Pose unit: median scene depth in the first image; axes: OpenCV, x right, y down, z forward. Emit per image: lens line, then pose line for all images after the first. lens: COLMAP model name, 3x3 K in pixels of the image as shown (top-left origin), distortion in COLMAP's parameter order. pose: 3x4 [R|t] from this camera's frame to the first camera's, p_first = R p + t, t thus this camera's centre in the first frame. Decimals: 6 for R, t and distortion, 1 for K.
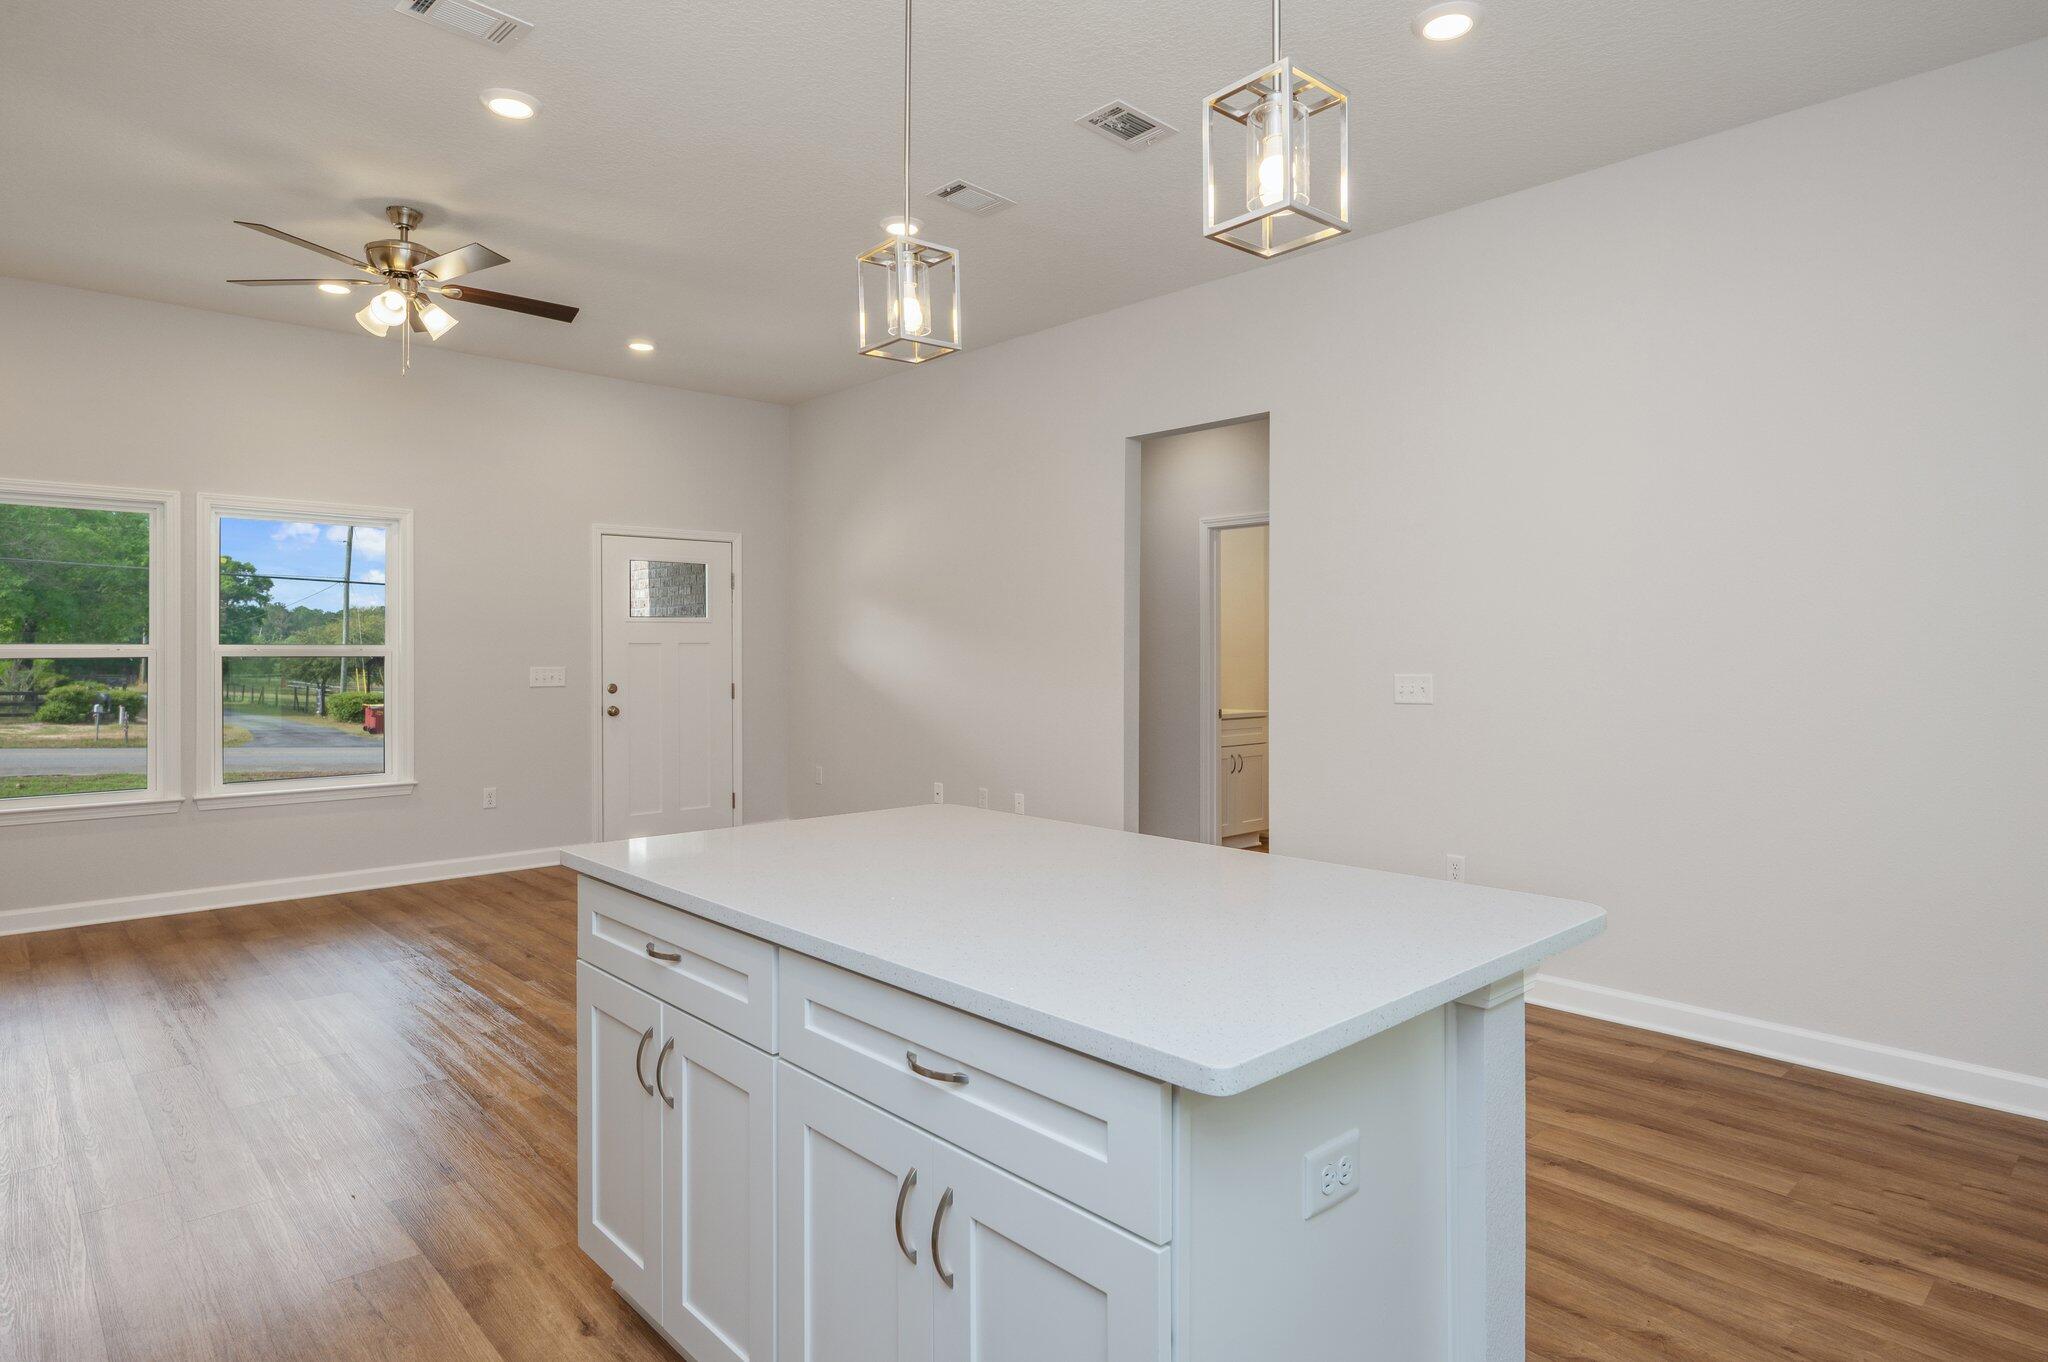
lens RADIAL K [[1123.6, 0, 1013.4], [0, 1123.6, 668.8], [0, 0, 1]] dist [0.000871, 0.001498]
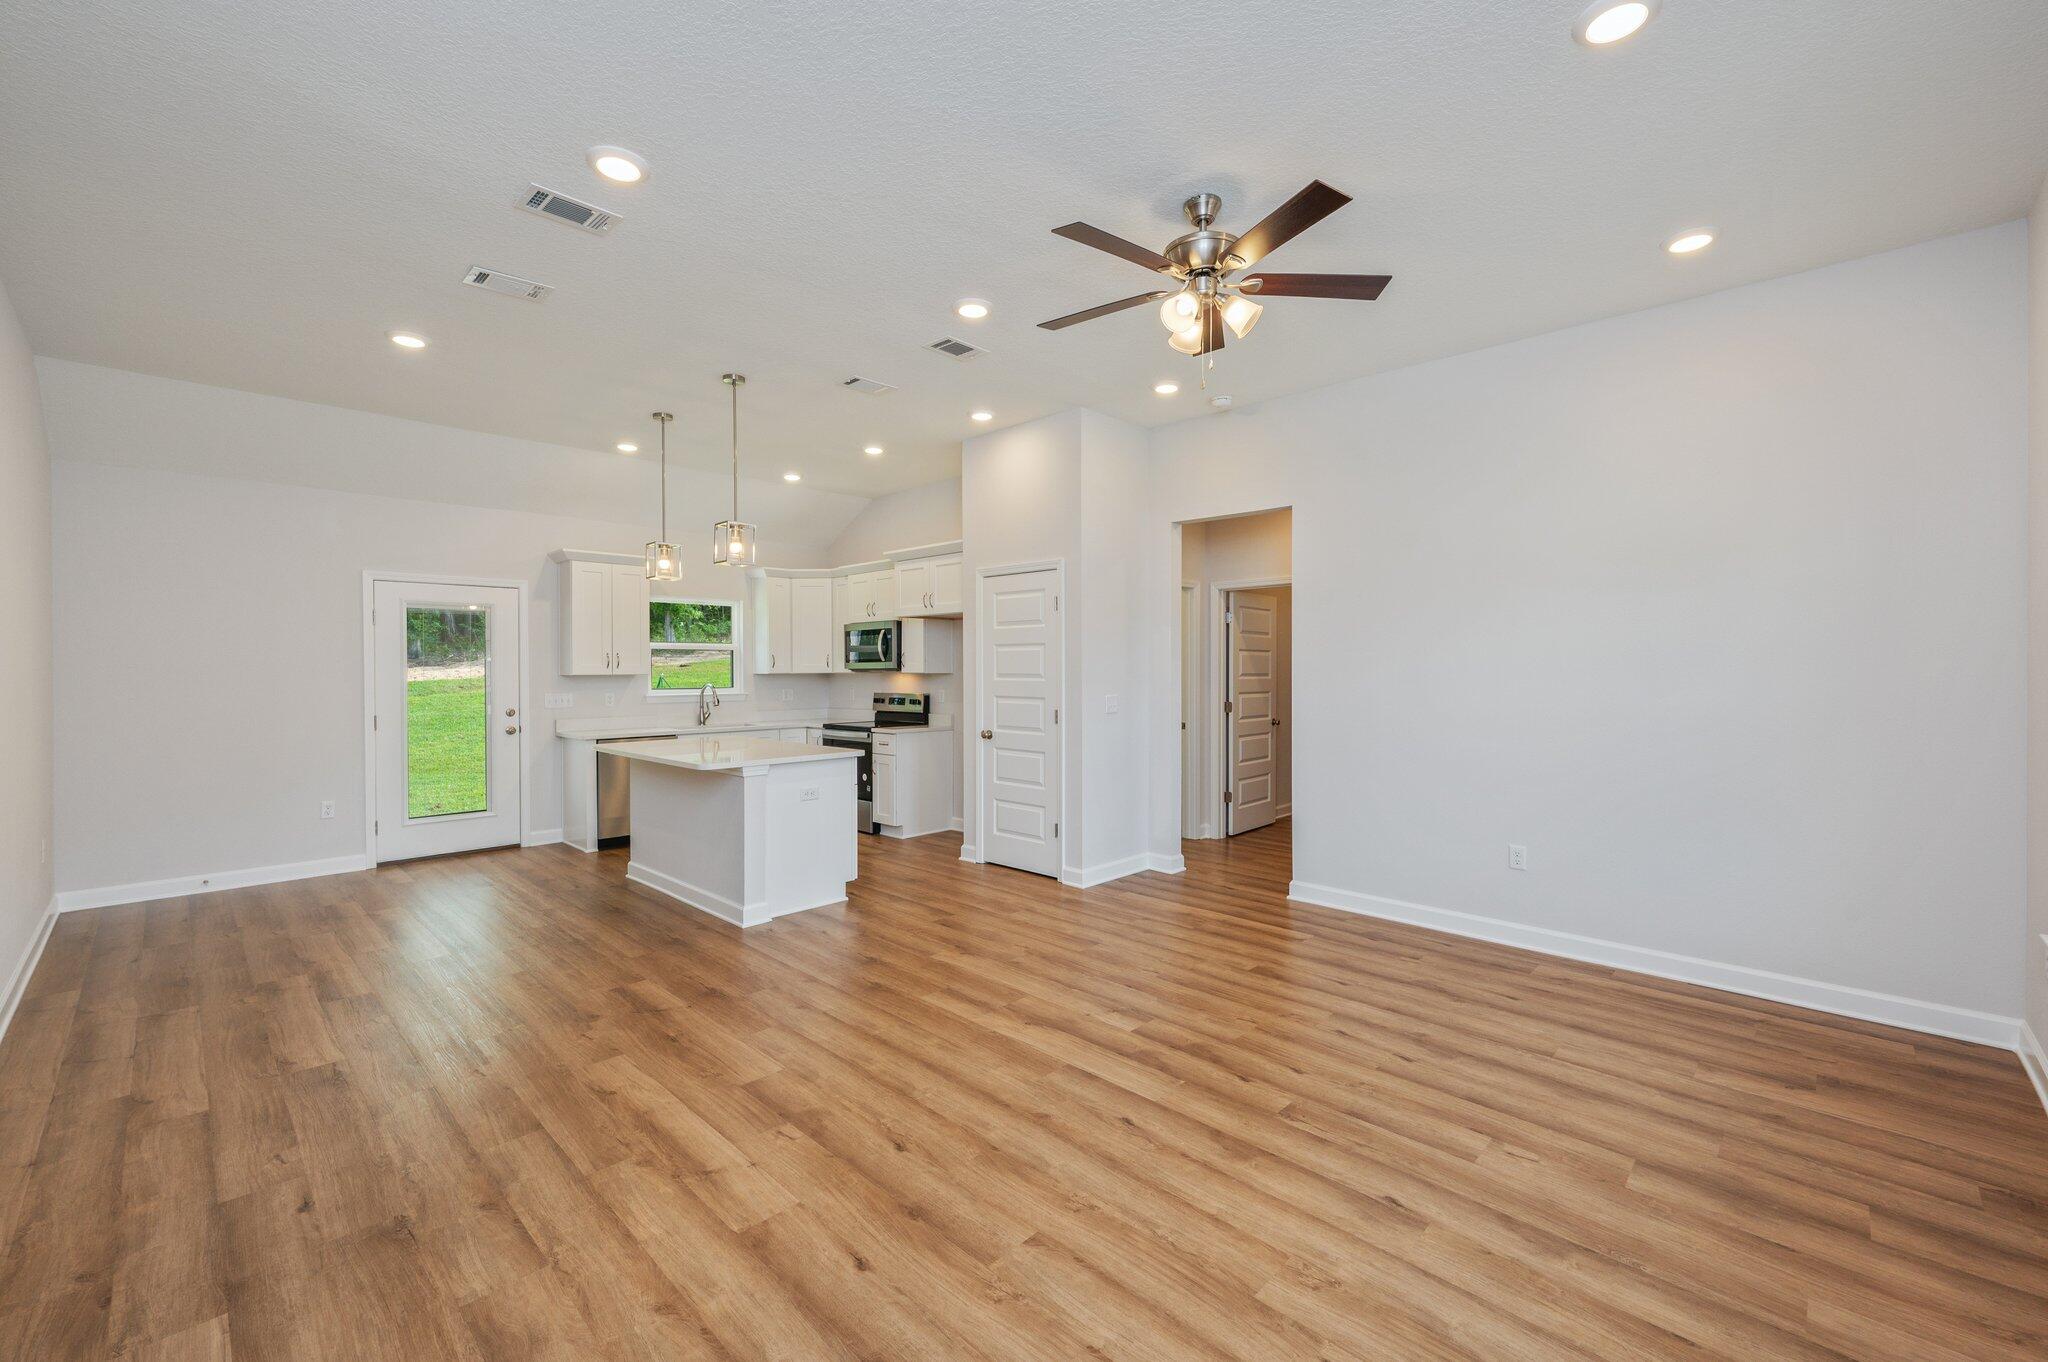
lens RADIAL K [[832.2, 0, 1029.3], [0, 832.2, 672.9], [0, 0, 1]] dist [-0.000534, 0.000345]
pose [[-0.998246, 0.005901, -0.058908, -0.587004], [0.004699, 0.999778, 0.020533, -0.072154], [0.059016, 0.020220, -0.998052, 2.653944]]
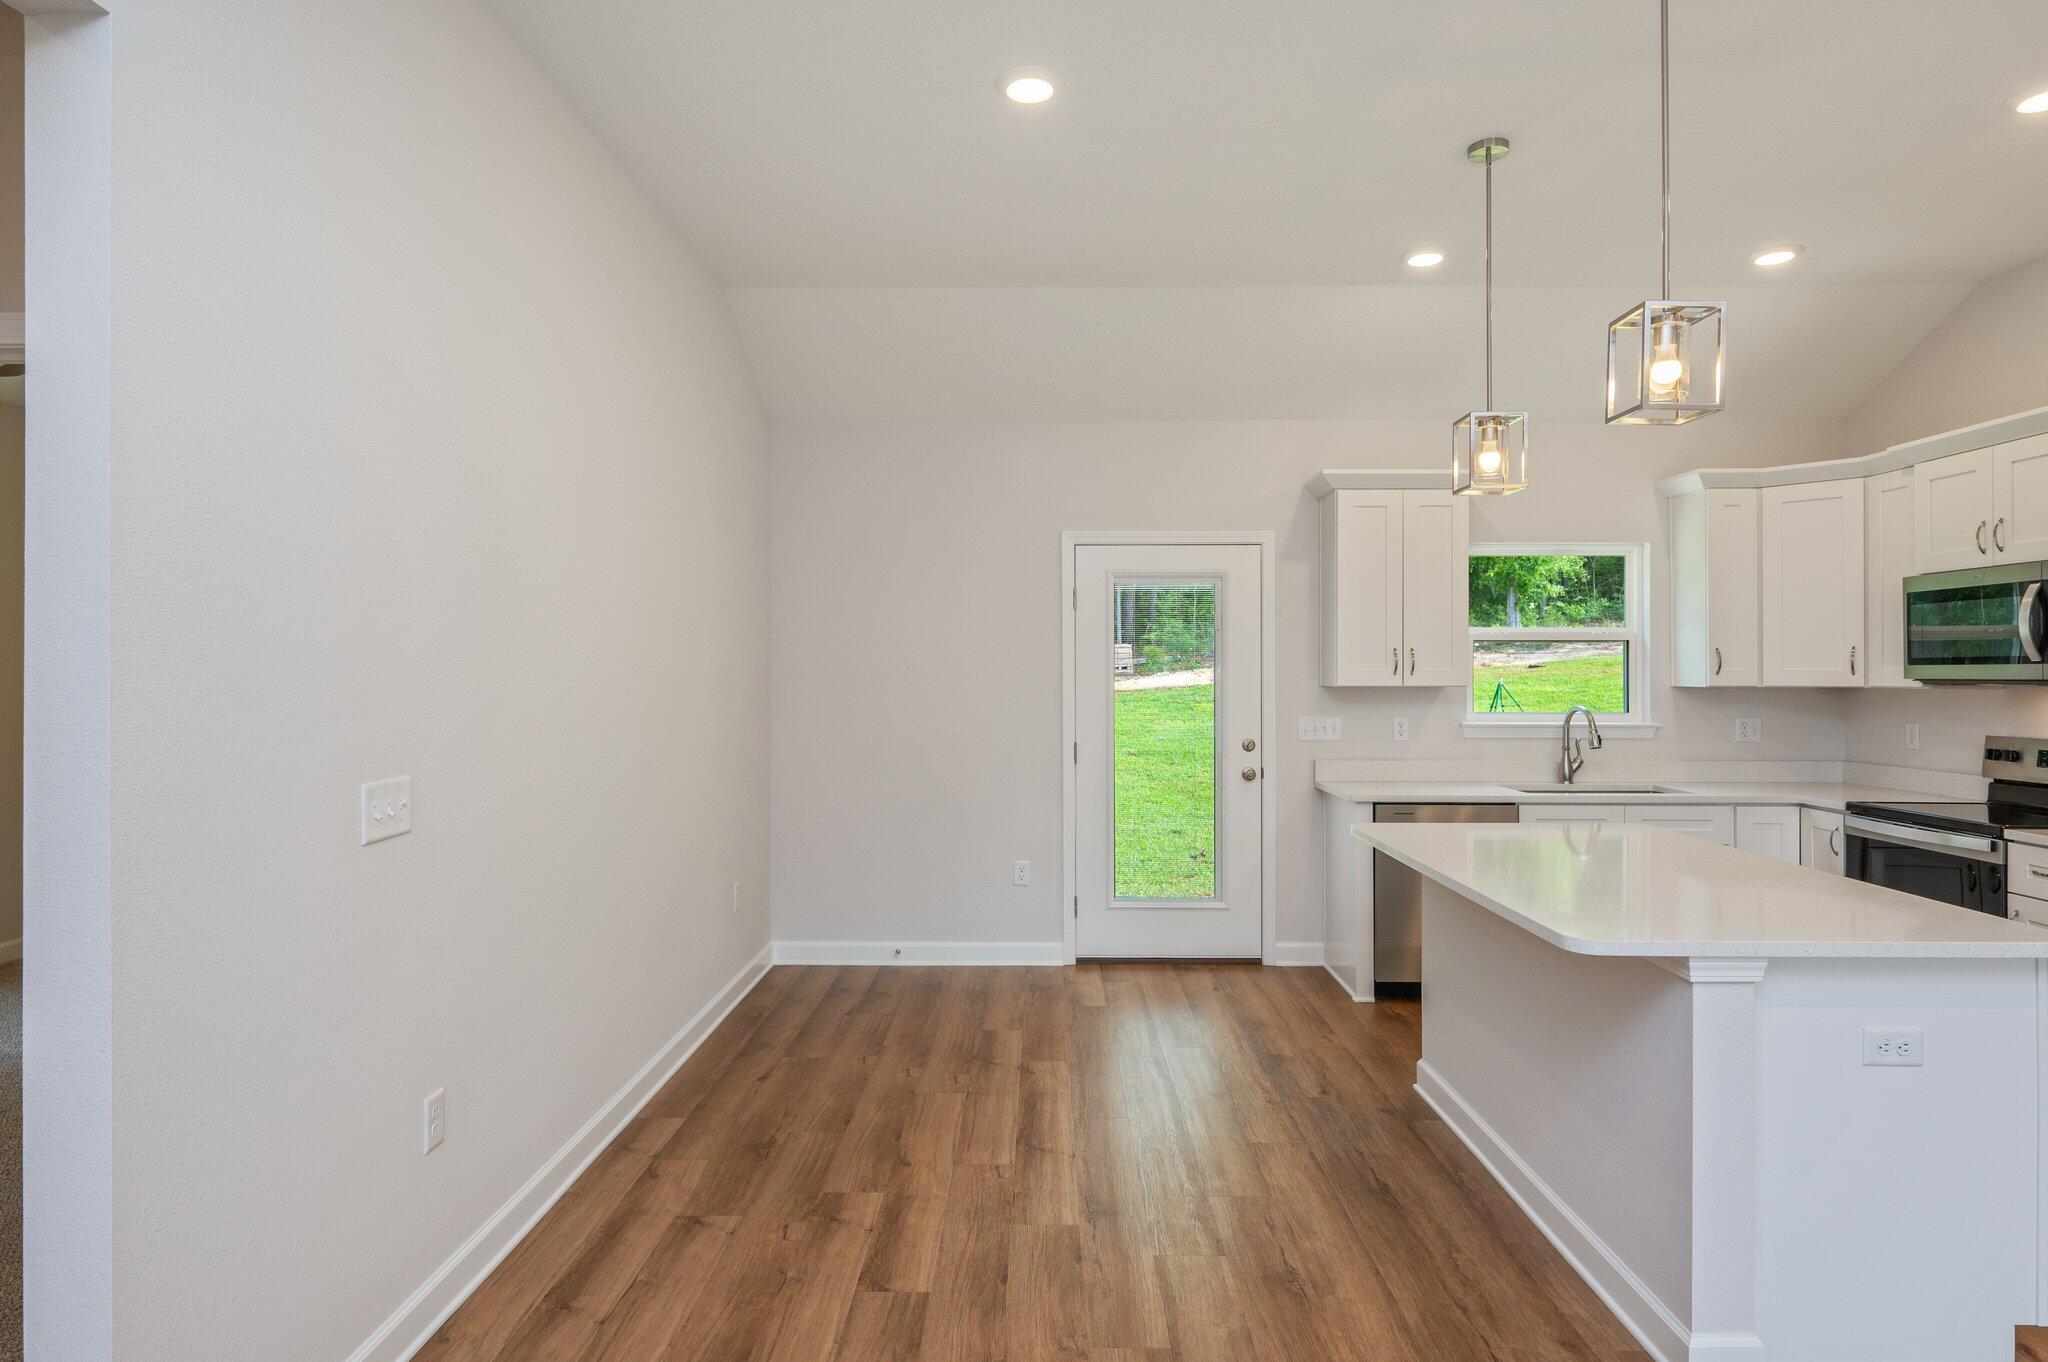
lens RADIAL K [[1123.6, 0, 1031.0], [0, 1123.6, 667.2], [0, 0, 1]] dist [0.000871, 0.001498]
pose [[-0.727839, 0.002623, 0.685744, -0.334525], [0.011065, 0.999907, 0.007920, -0.075705], [-0.685659, 0.013352, -0.727800, 1.913967]]
